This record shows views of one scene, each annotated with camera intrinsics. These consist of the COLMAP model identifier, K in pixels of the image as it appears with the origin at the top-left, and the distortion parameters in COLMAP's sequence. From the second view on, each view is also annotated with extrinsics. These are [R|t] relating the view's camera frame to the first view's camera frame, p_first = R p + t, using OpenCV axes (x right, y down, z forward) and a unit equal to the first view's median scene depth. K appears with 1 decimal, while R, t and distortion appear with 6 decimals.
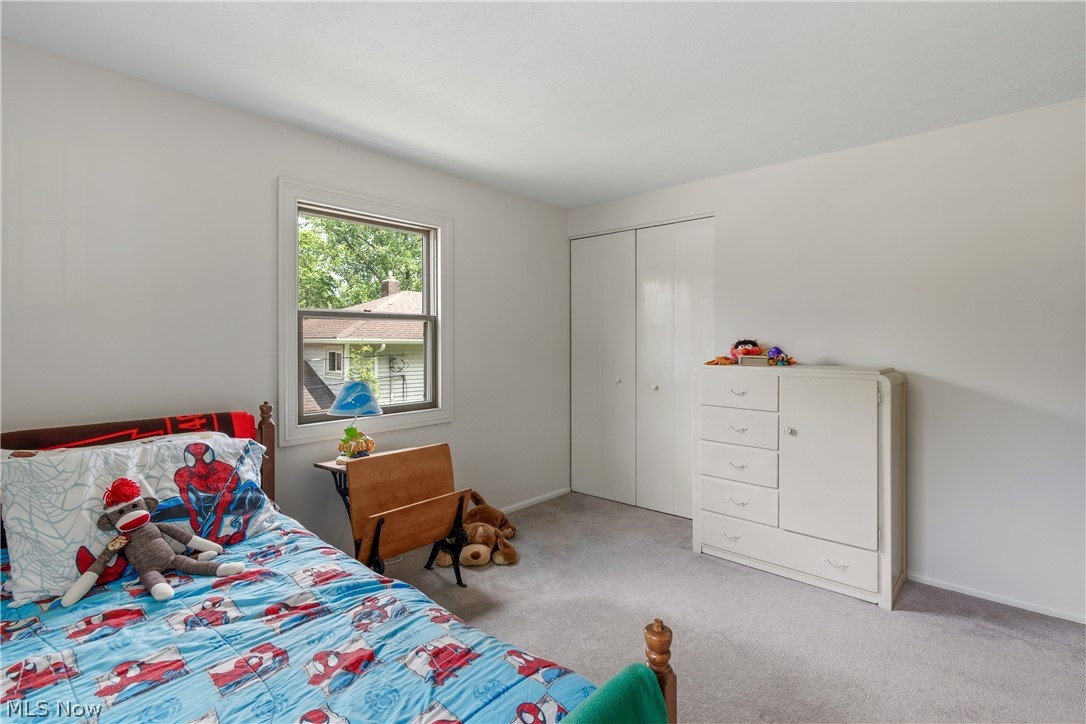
lens RADIAL K [[495.1, 0, 549.7], [0, 495.1, 355.9], [0, 0, 1]] dist [-0.003126, -0.001723]
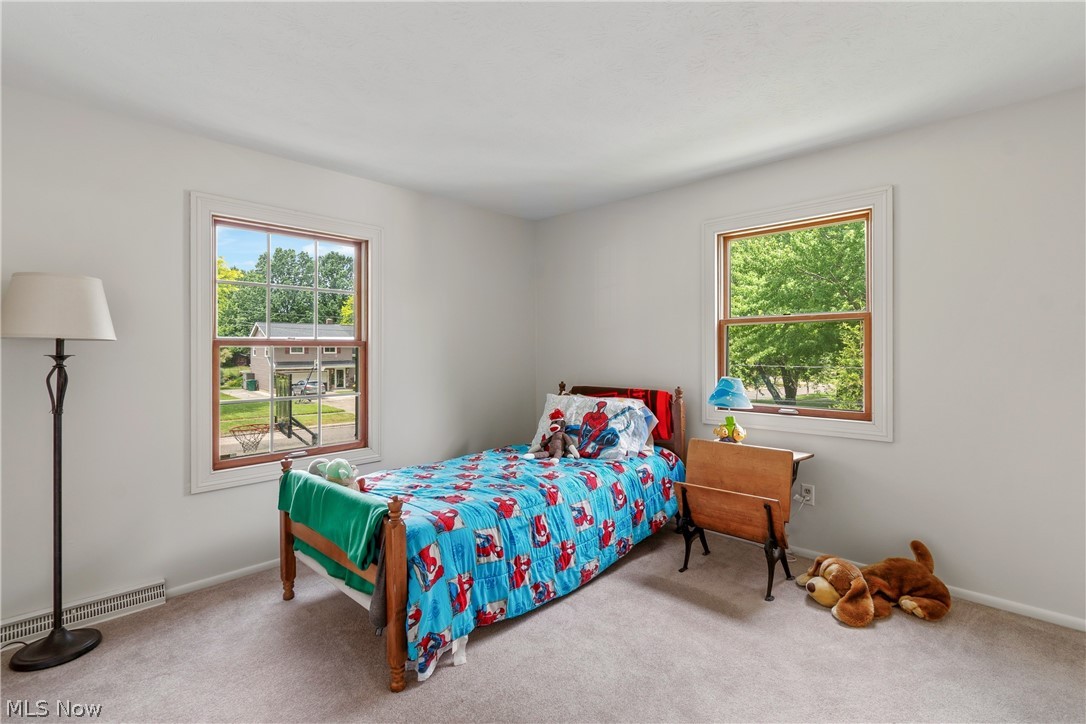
lens RADIAL K [[495.1, 0, 549.7], [0, 495.1, 356.8], [0, 0, 1]] dist [-0.003126, -0.001723]
pose [[-0.051255, 0.006299, -0.998666, 1.148879], [-0.009638, 0.999930, 0.006802, 0.004709], [0.998639, 0.009973, -0.051191, 0.949287]]
